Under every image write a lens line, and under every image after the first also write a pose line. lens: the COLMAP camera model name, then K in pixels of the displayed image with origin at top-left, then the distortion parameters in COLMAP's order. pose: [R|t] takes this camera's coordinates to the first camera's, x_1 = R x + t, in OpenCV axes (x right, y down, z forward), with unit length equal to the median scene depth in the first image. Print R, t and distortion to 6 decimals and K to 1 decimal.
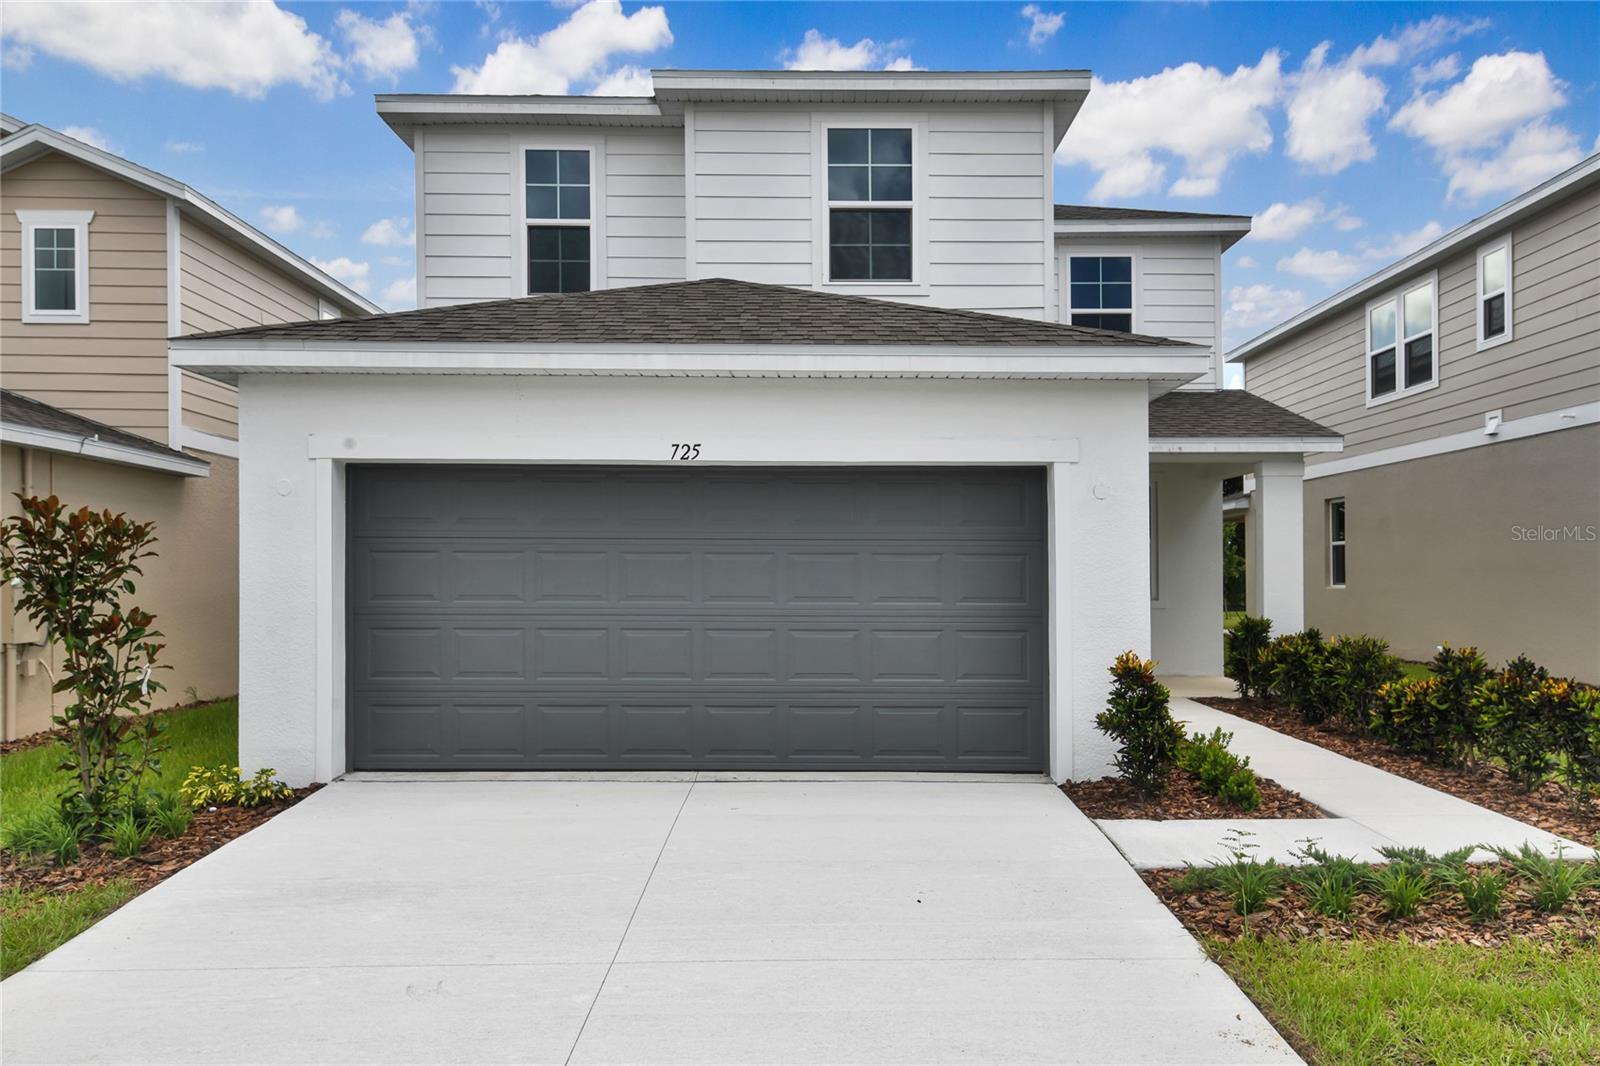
lens RADIAL K [[1180.4, 0, 800.0], [0, 1180.4, 533.0], [0, 0, 1]] dist [0.013642, -0.001994]
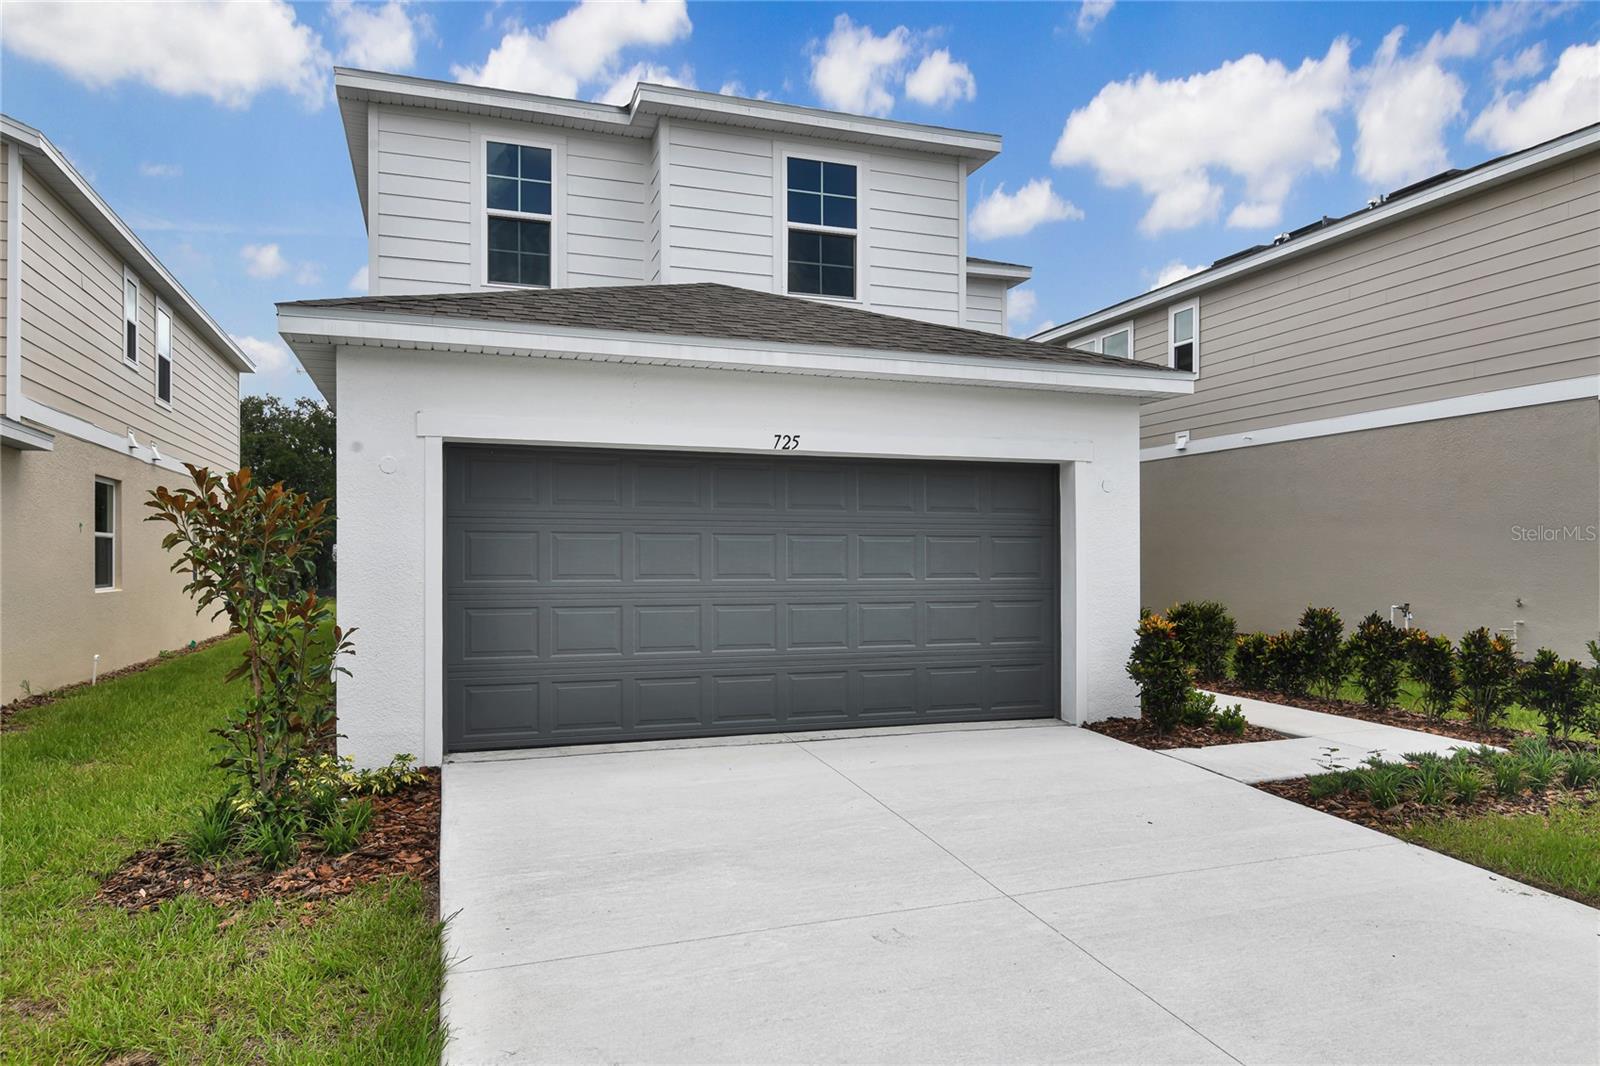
lens RADIAL K [[1048.2, 0, 800.0], [0, 1048.2, 533.0], [0, 0, 1]] dist [-0.004948, -0.004781]
pose [[0.943591, 0.005187, 0.331072, -0.295868], [-0.008621, 0.999923, 0.008906, 0.004937], [-0.331000, -0.011257, 0.943564, 0.057125]]
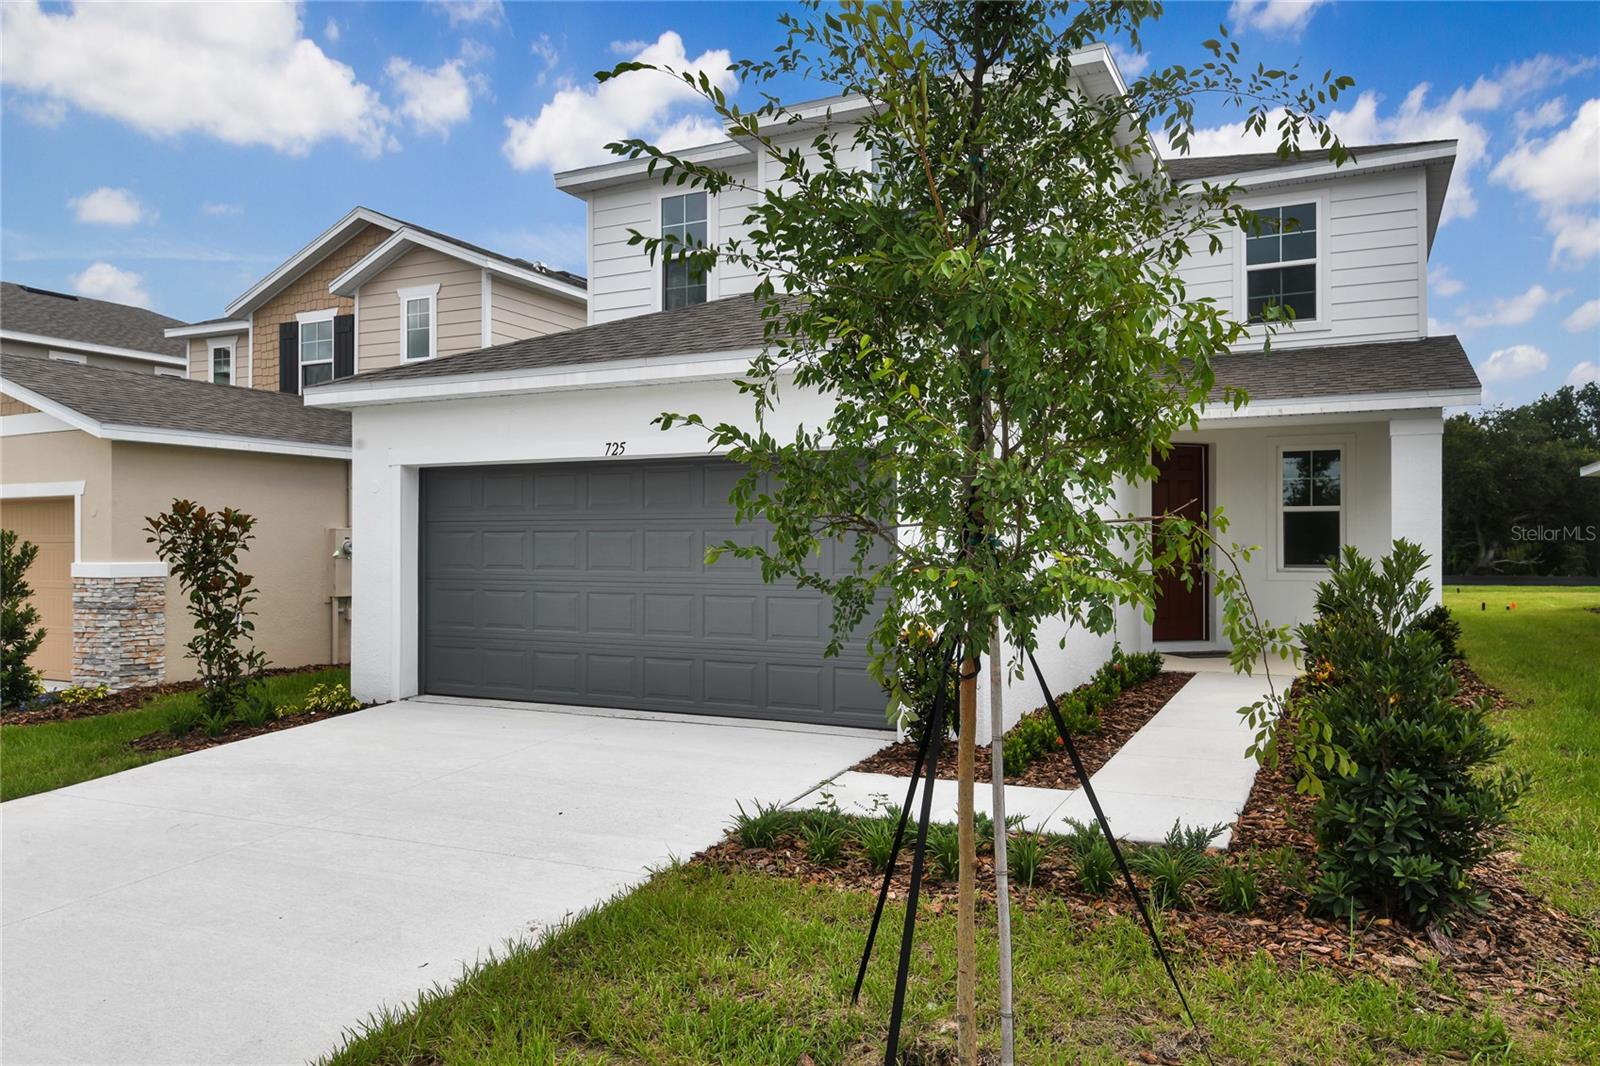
lens RADIAL K [[1109.4, 0, 762.7], [0, 1109.4, 527.0], [0, 0, 1]] dist [0.004782, 0.001552]
pose [[0.885499, -0.012100, -0.464484, 0.416191], [0.020042, 0.999725, 0.012165, 0.001014], [0.464209, -0.020081, 0.885498, 0.037114]]
